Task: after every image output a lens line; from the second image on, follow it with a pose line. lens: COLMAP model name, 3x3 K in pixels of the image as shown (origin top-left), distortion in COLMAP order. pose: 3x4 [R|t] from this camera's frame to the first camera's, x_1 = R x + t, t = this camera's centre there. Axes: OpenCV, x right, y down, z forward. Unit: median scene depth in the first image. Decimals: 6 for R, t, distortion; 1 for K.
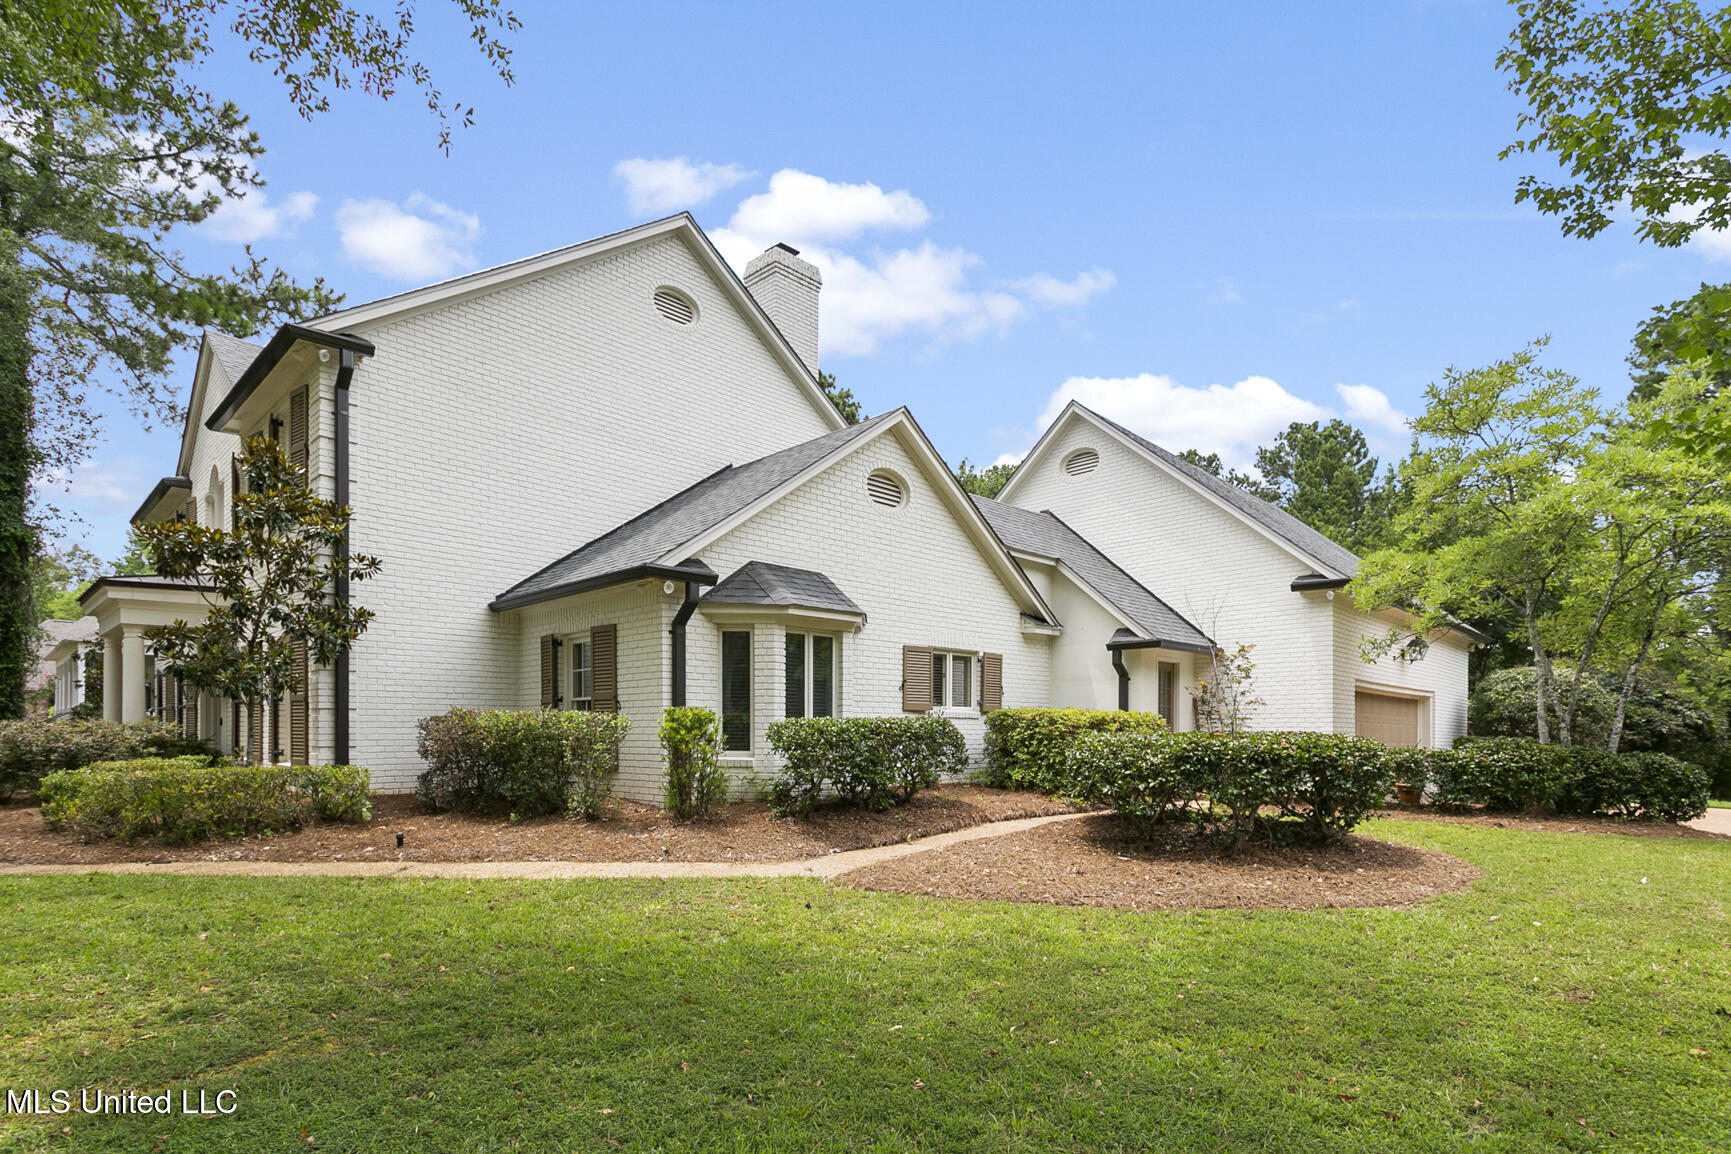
lens RADIAL K [[822.1, 0, 865.5], [0, 822.1, 577.0], [0, 0, 1]] dist [0.001735, 0.000092]
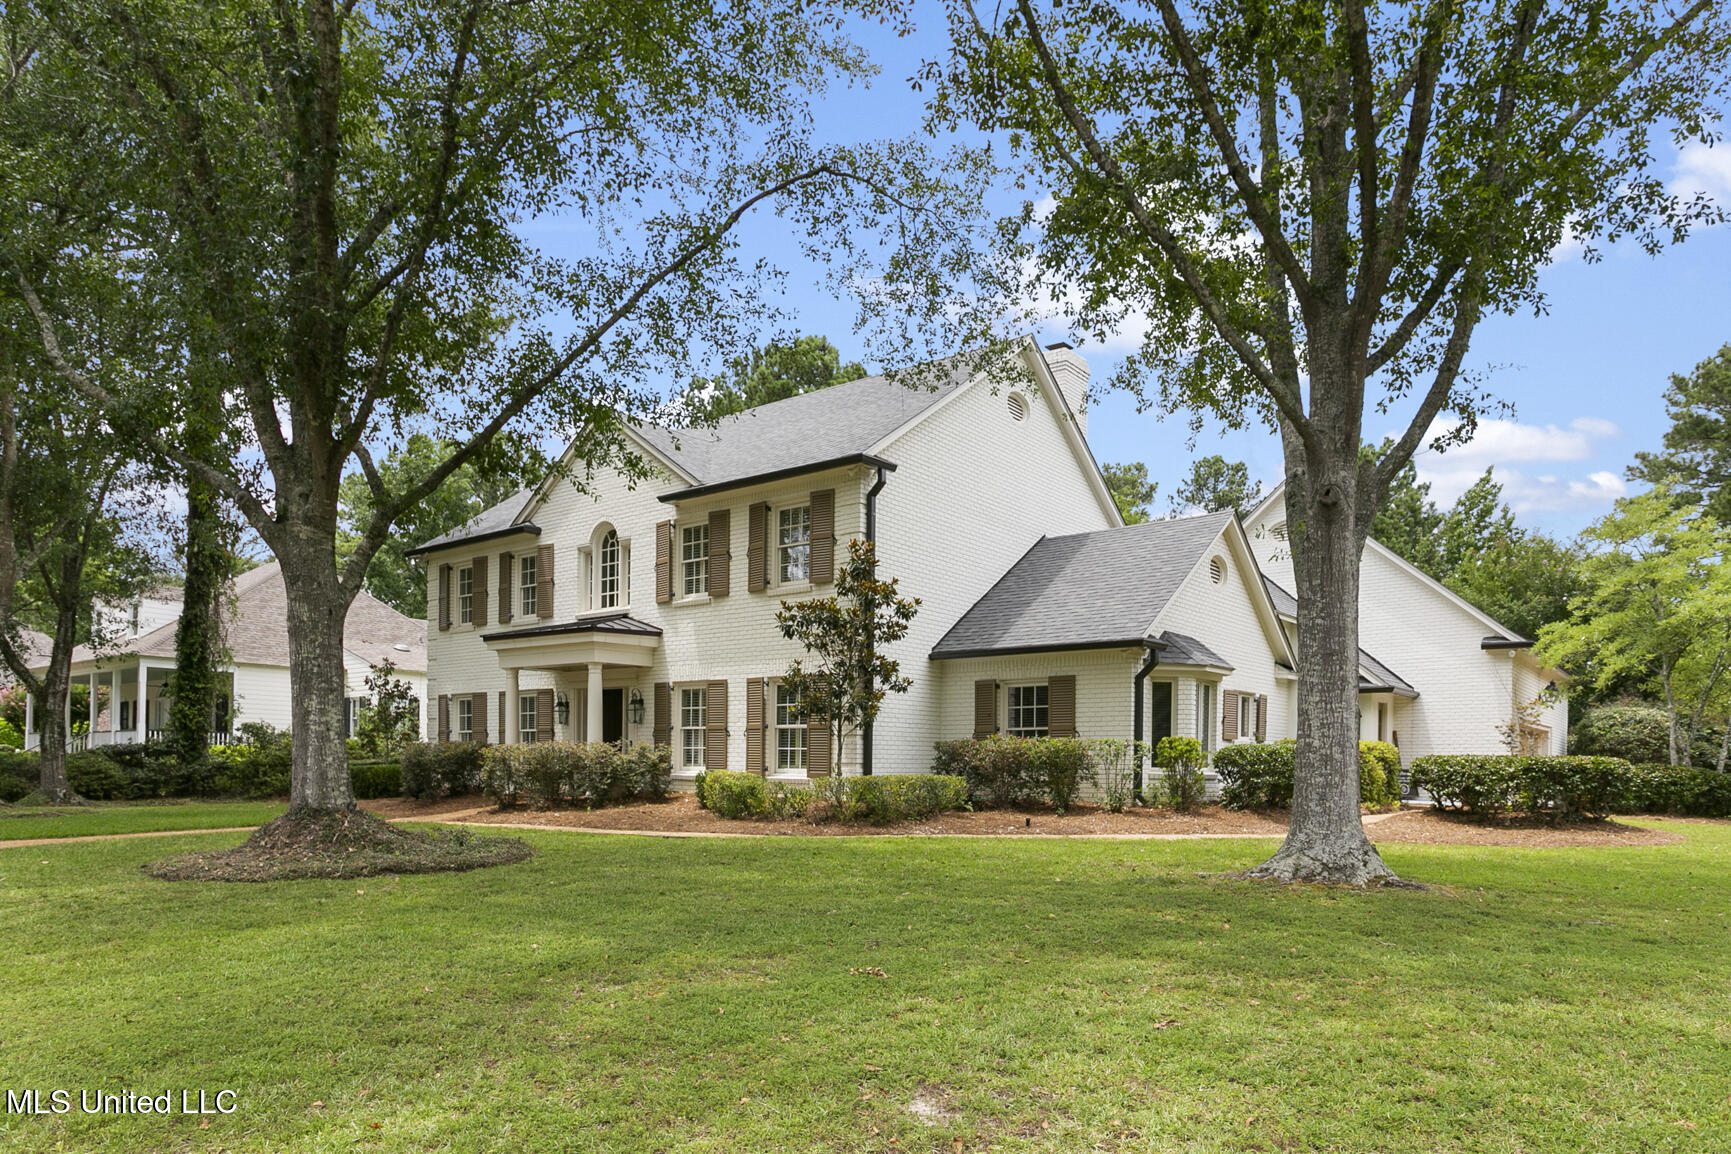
lens RADIAL K [[1033.2, 0, 865.5], [0, 1033.2, 577.0], [0, 0, 1]] dist [0.021625, 0.000053]
pose [[0.992232, 0.025189, 0.121825, -0.661143], [-0.025955, 0.999652, 0.004705, -0.081468], [-0.121664, -0.007831, 0.992540, -0.519734]]
